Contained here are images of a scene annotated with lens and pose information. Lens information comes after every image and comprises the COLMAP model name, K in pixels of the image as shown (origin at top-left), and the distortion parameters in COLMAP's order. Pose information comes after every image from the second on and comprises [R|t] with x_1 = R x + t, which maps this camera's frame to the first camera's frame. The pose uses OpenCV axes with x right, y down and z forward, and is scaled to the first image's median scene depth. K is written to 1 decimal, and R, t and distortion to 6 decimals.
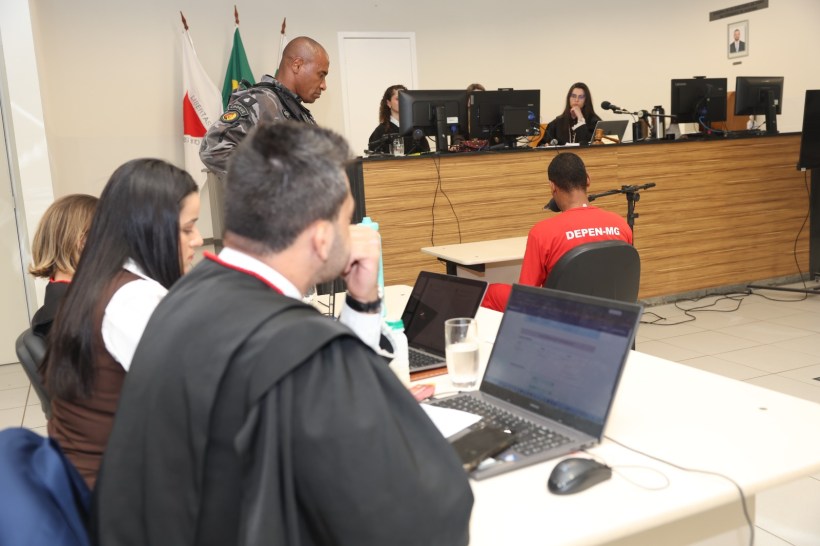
lens RADIAL K [[763.7, 0, 410.0], [0, 763.7, 273.0], [0, 0, 1]] dist [-0.011945, 0.001062]
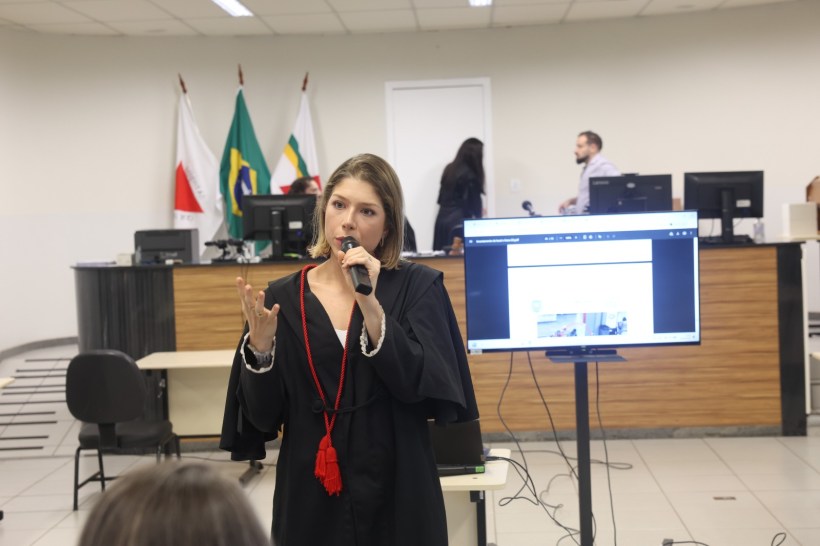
lens RADIAL K [[1517.0, 0, 410.0], [0, 1517.0, 273.0], [0, 0, 1]] dist [0.168882, -0.009494]
pose [[0.900478, 0.050353, -0.431976, 0.908804], [-0.083457, 0.994821, -0.058011, -0.034493], [0.426818, 0.088290, 0.900018, -0.599765]]
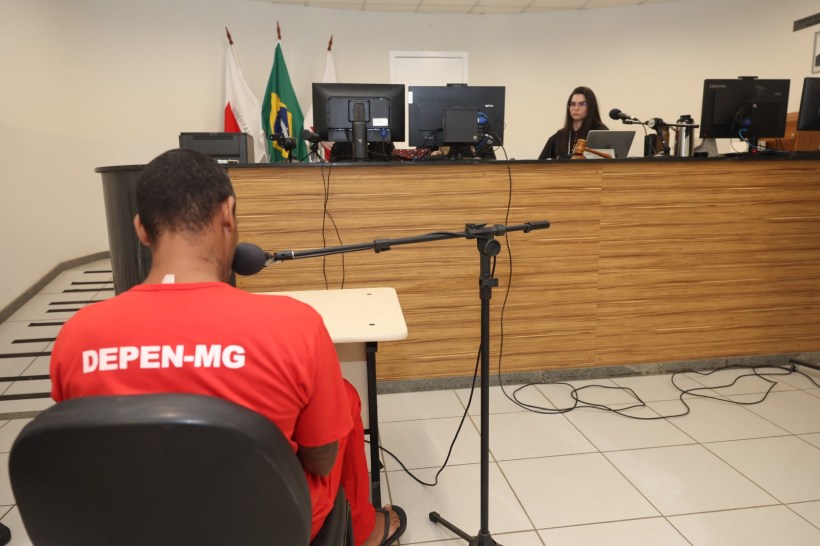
lens RADIAL K [[540.8, 0, 410.0], [0, 540.8, 273.0], [0, 0, 1]] dist [-0.003731, -0.007008]
pose [[0.962472, 0.086867, -0.257102, 0.216936], [-0.079874, 0.996098, 0.037537, -0.058414], [0.259360, -0.015593, 0.965655, 0.403646]]
